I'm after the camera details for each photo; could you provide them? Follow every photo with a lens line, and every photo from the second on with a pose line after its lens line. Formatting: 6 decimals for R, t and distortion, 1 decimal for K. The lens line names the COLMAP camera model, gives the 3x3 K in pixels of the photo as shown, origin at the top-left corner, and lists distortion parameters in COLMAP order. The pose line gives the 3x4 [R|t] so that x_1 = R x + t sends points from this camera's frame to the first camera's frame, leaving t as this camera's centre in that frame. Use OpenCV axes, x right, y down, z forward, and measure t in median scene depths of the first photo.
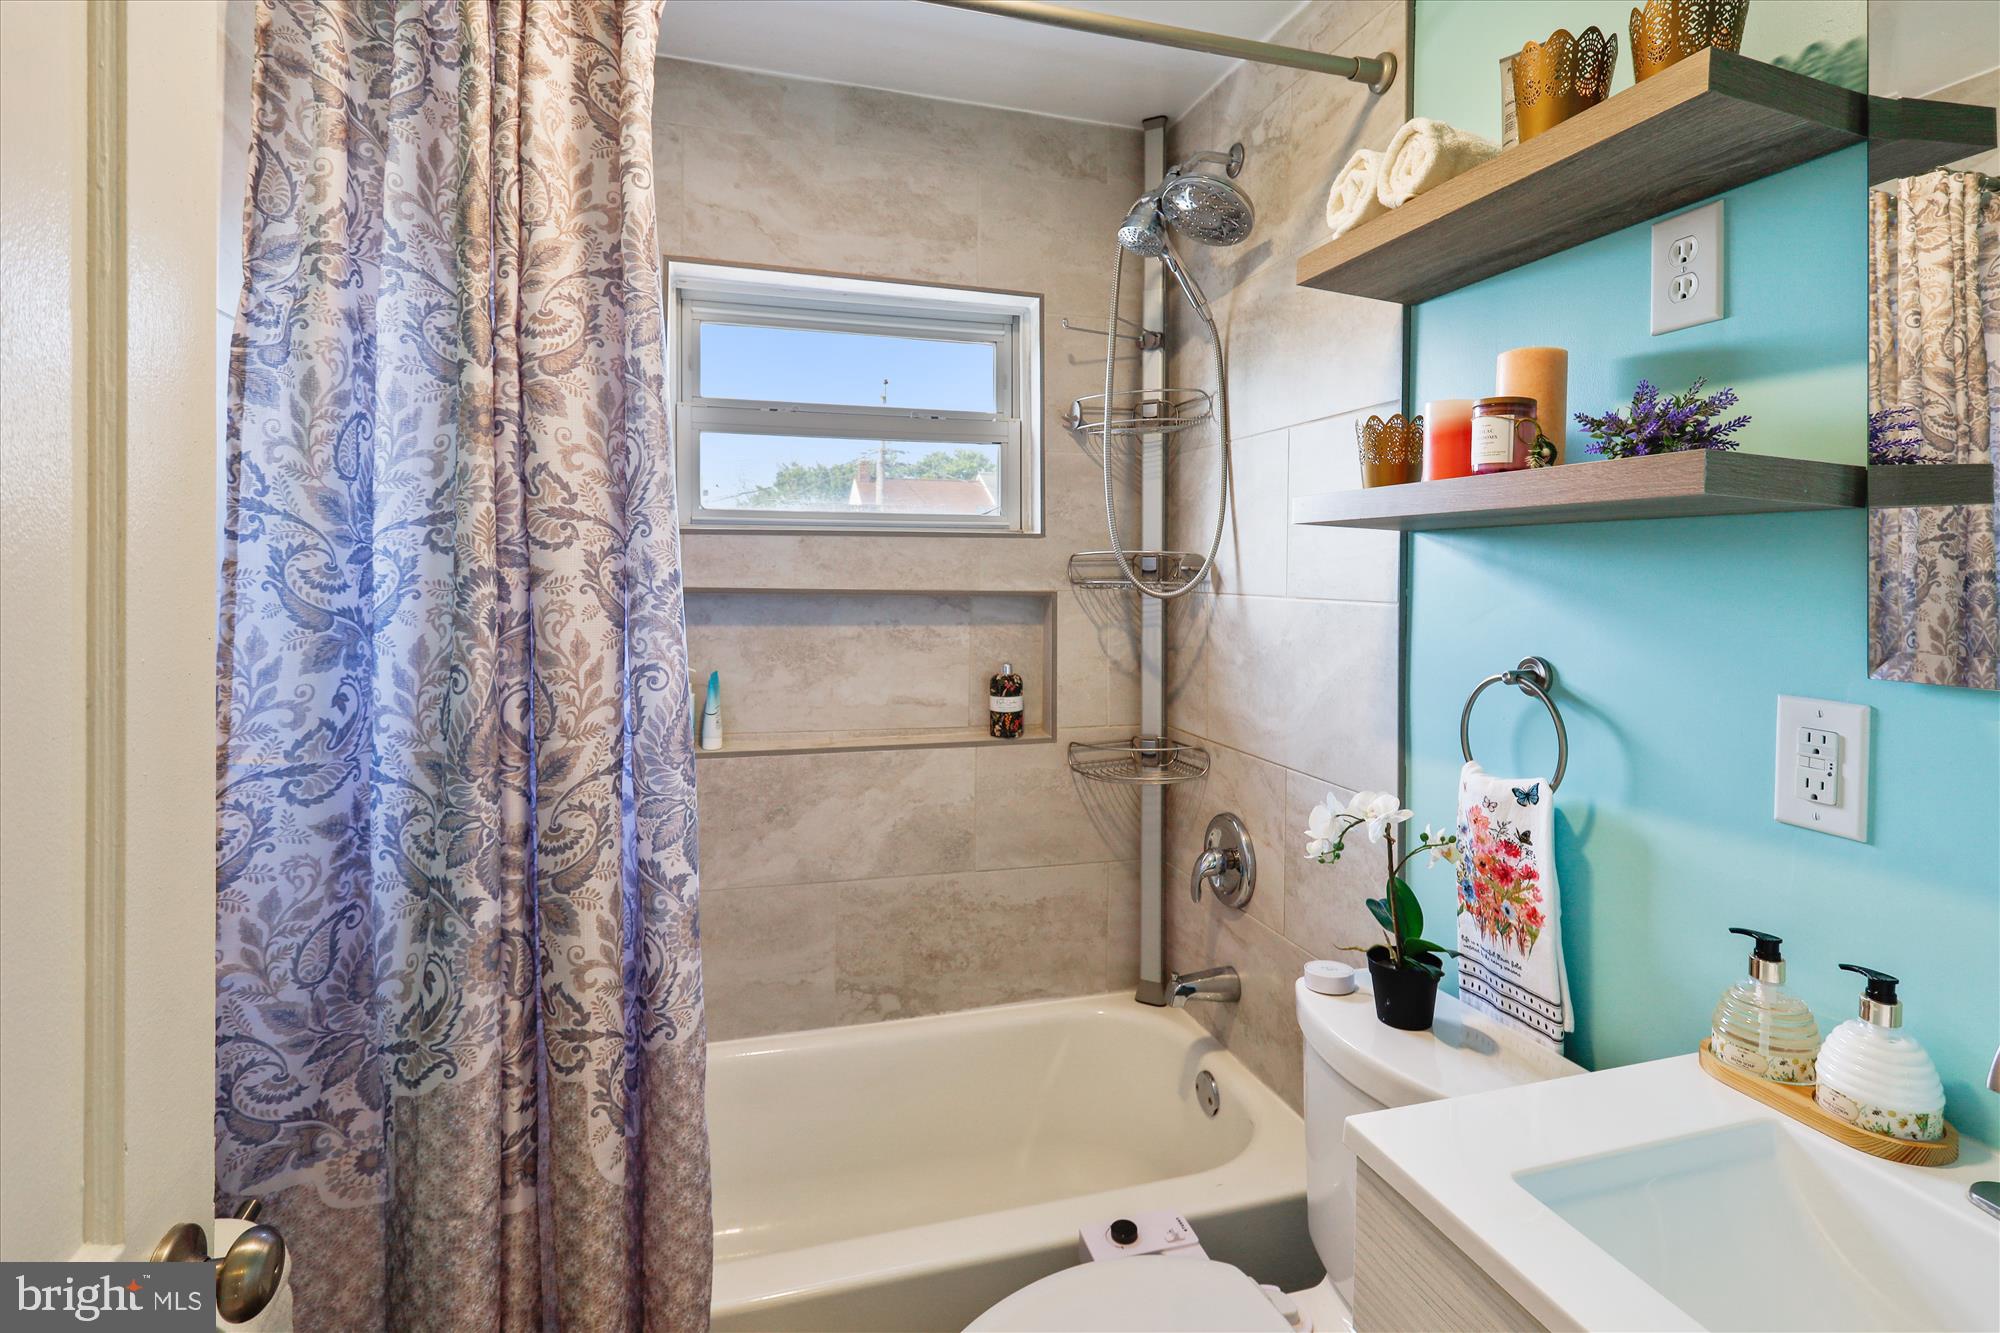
lens RADIAL K [[970.8, 0, 1005.6], [0, 970.8, 654.2], [0, 0, 1]] dist [-0.000313, 0.000168]
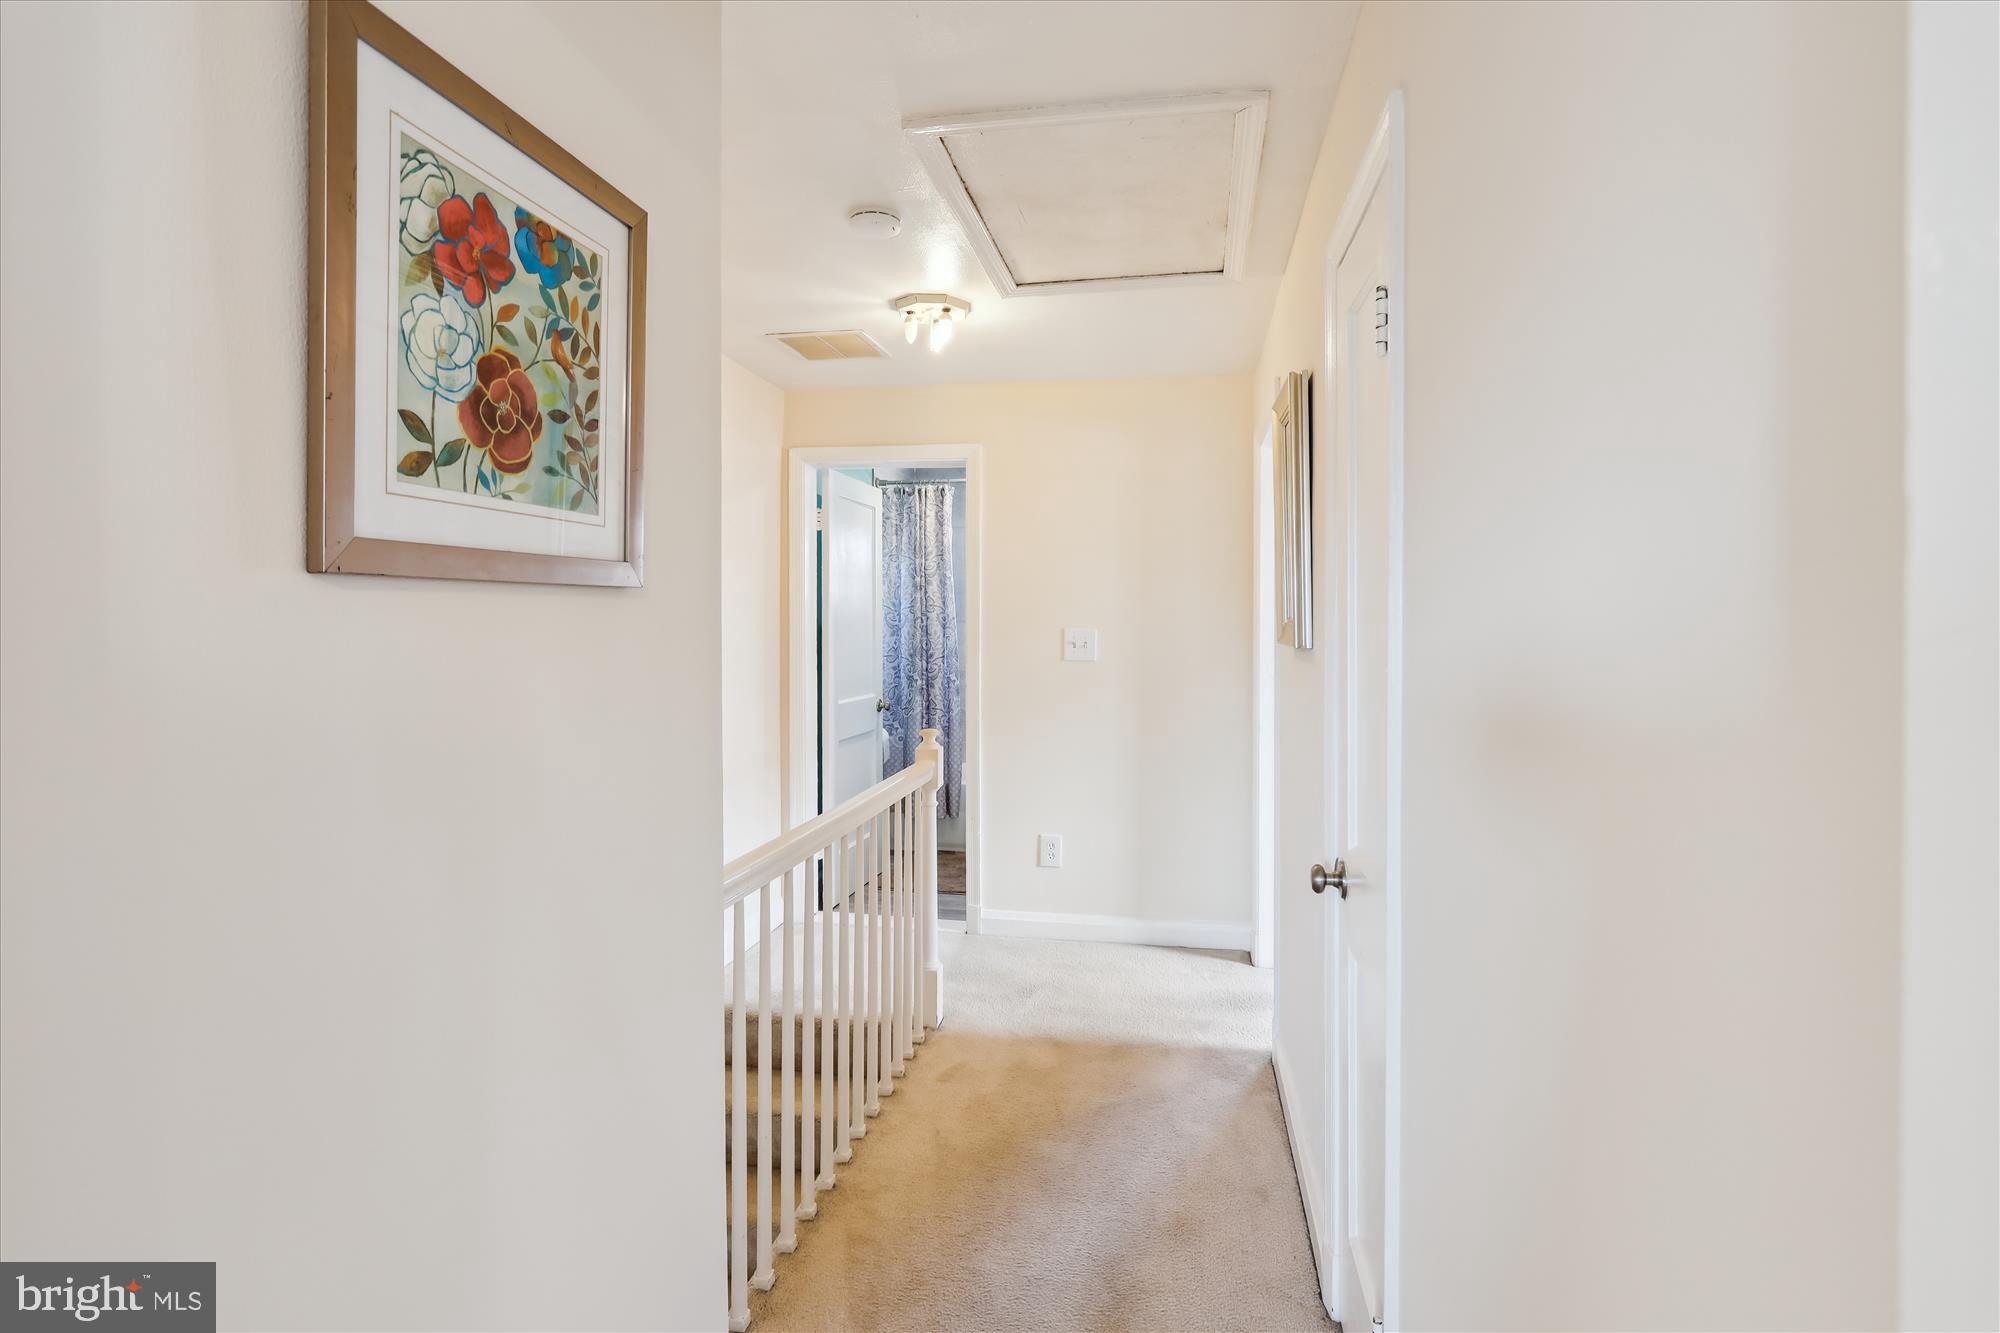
lens RADIAL K [[970.8, 0, 977.6], [0, 970.8, 618.5], [0, 0, 1]] dist [-0.000313, 0.000168]
pose [[0.875268, -0.008185, -0.483570, 2.166033], [0.005366, 0.999960, -0.007212, -0.040664], [0.483609, 0.003717, 0.875276, -3.266416]]
